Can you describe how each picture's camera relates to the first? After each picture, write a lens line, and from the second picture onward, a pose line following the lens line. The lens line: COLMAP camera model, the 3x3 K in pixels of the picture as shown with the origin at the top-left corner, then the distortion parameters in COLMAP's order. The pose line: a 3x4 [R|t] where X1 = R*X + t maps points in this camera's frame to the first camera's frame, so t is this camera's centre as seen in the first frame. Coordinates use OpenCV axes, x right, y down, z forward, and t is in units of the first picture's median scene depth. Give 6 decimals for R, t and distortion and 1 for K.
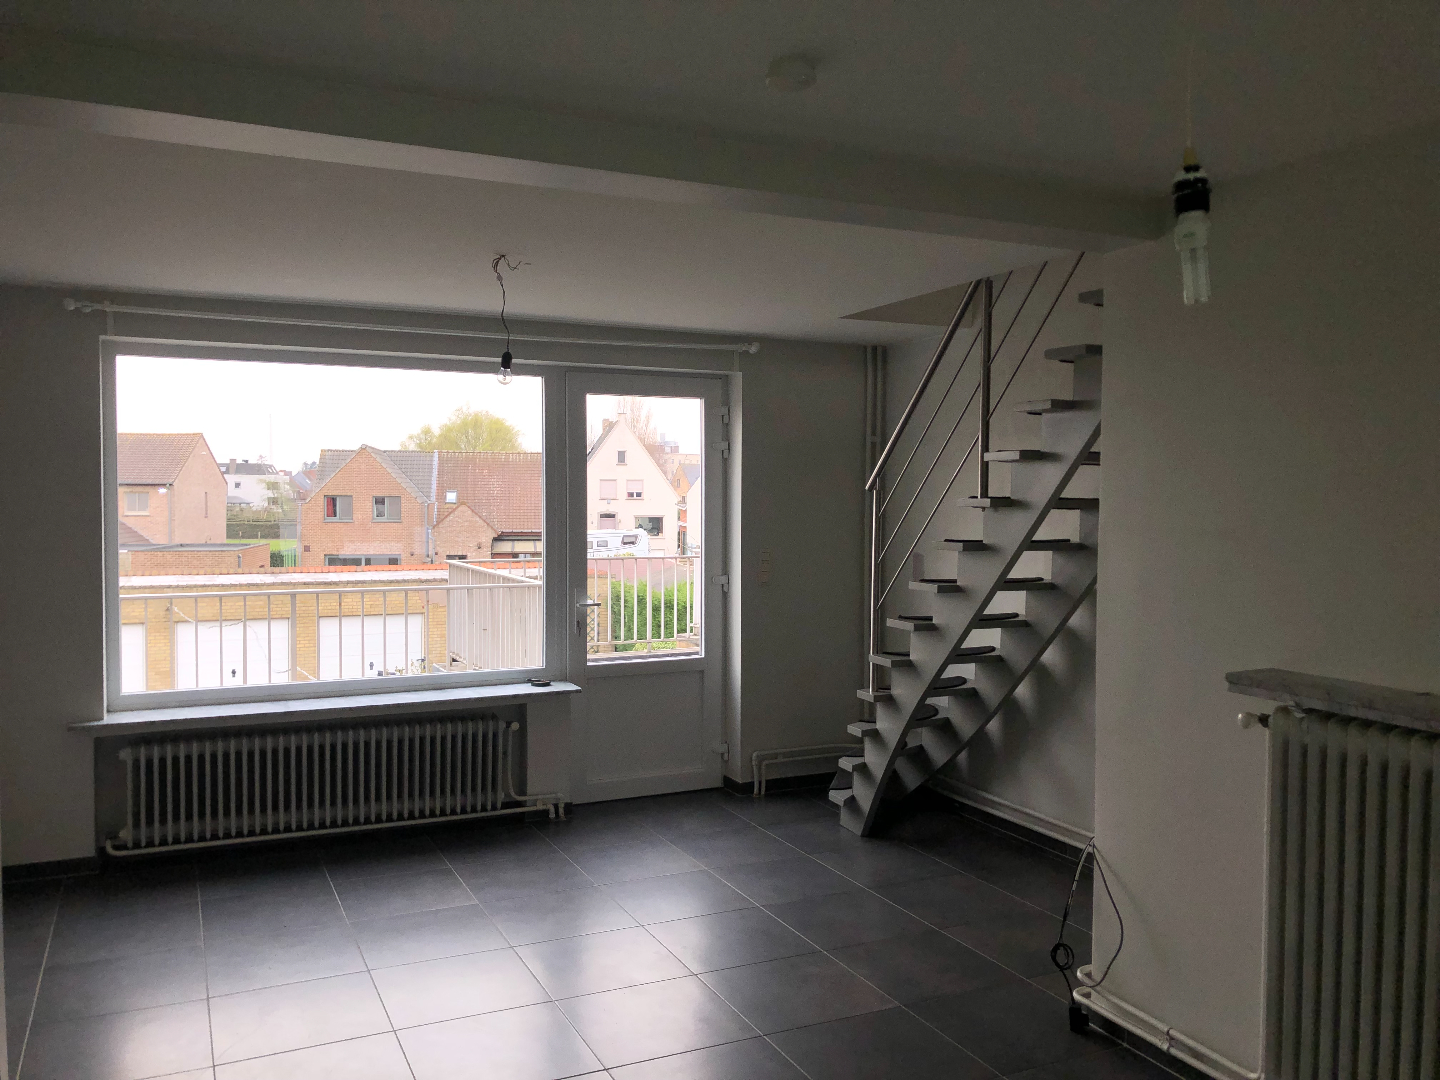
lens RADIAL K [[1185.5, 0, 710.5], [0, 1185.5, 535.6], [0, 0, 1]] dist [0.127206, -0.177099]
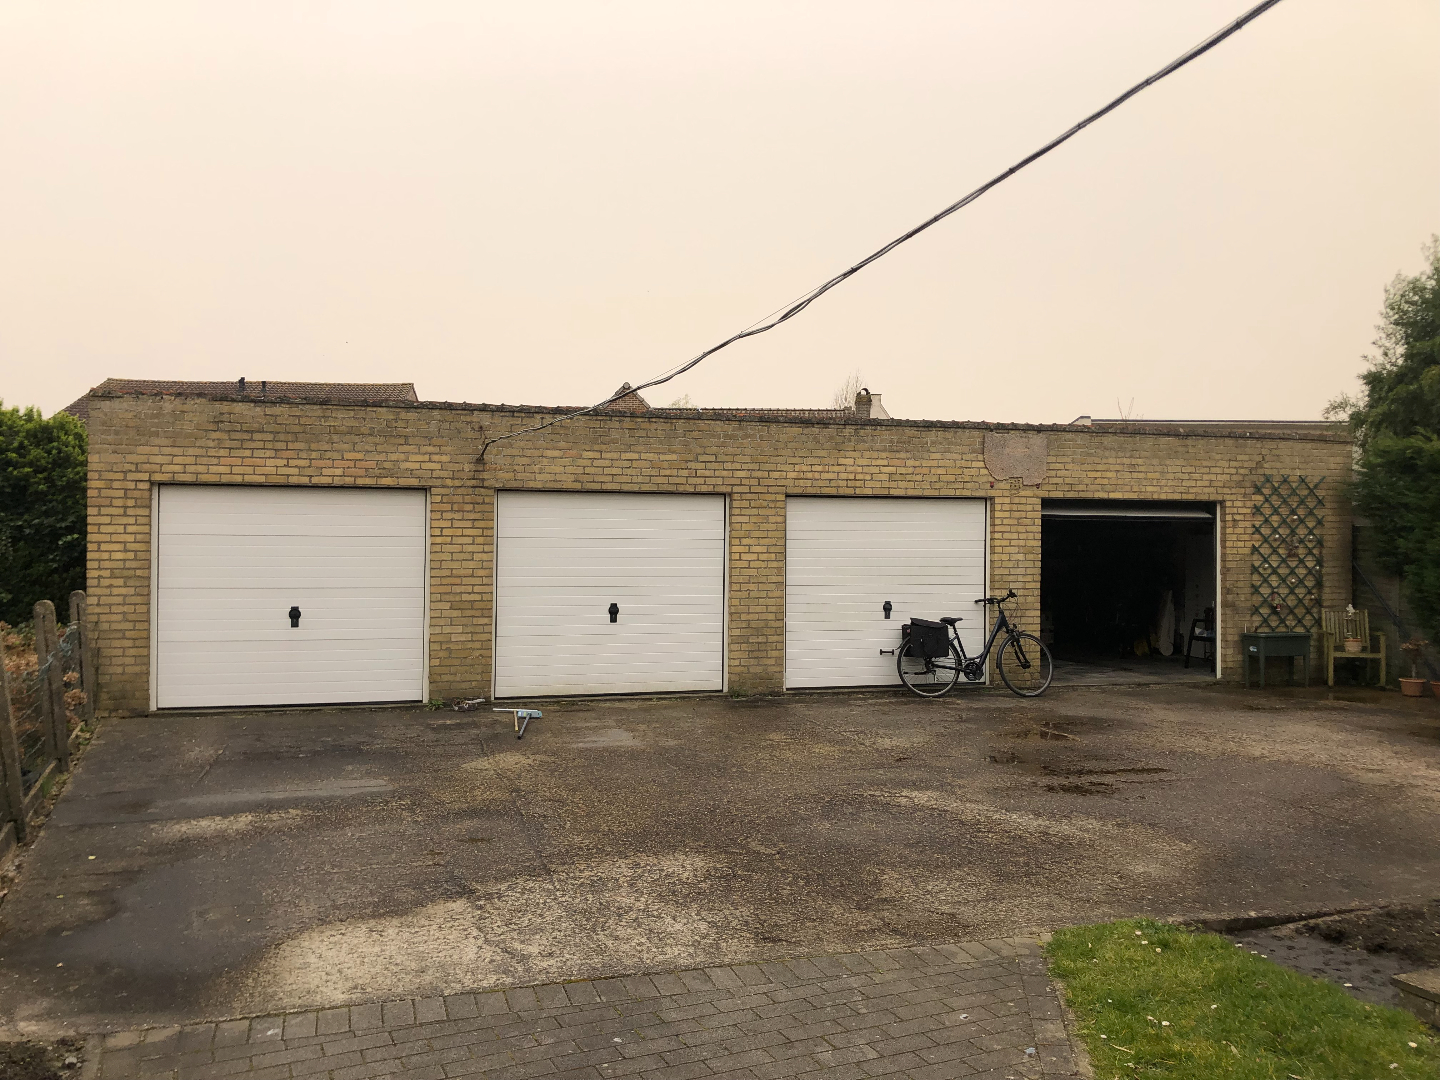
lens RADIAL K [[1167.3, 0, 710.5], [0, 1167.3, 531.8], [0, 0, 1]] dist [0.003083, 0.084586]
pose [[0.994601, -0.001021, -0.103766, -0.144386], [-0.004379, 0.998648, -0.051801, 0.048556], [0.103679, 0.051976, 0.993252, 0.265062]]
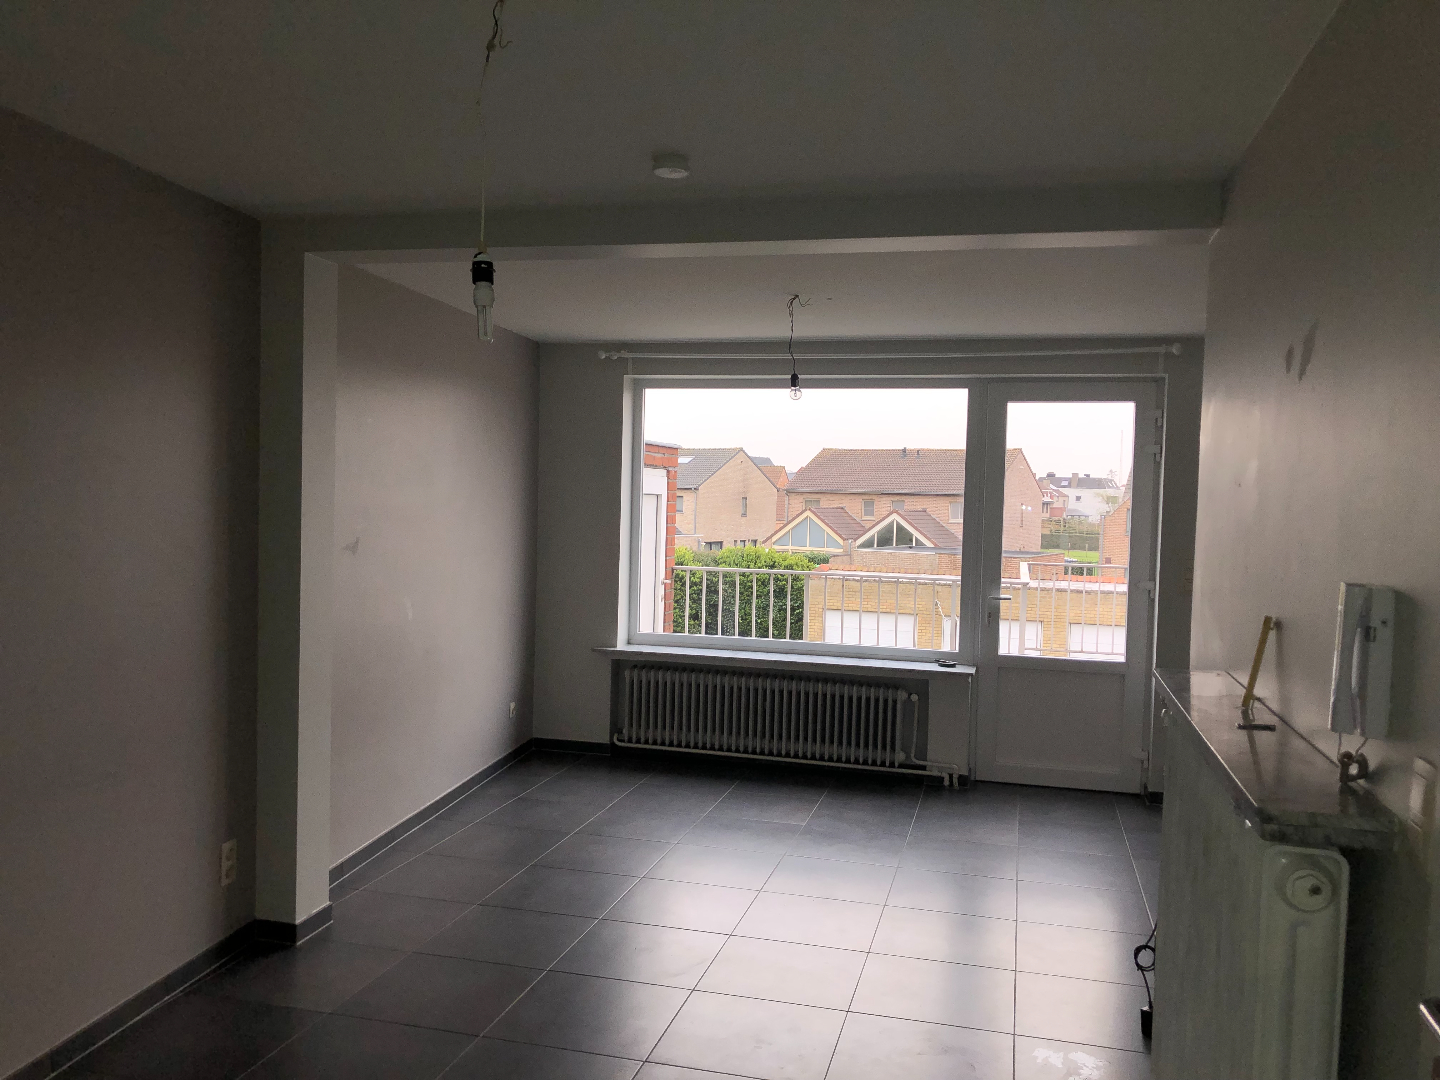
lens RADIAL K [[1185.5, 0, 710.5], [0, 1185.5, 535.6], [0, 0, 1]] dist [0.127206, -0.177099]
pose [[0.776902, 0.038399, -0.628449, 0.038006], [-0.046140, 0.998927, 0.003997, 0.000971], [0.627928, 0.025891, 0.777840, -0.000842]]
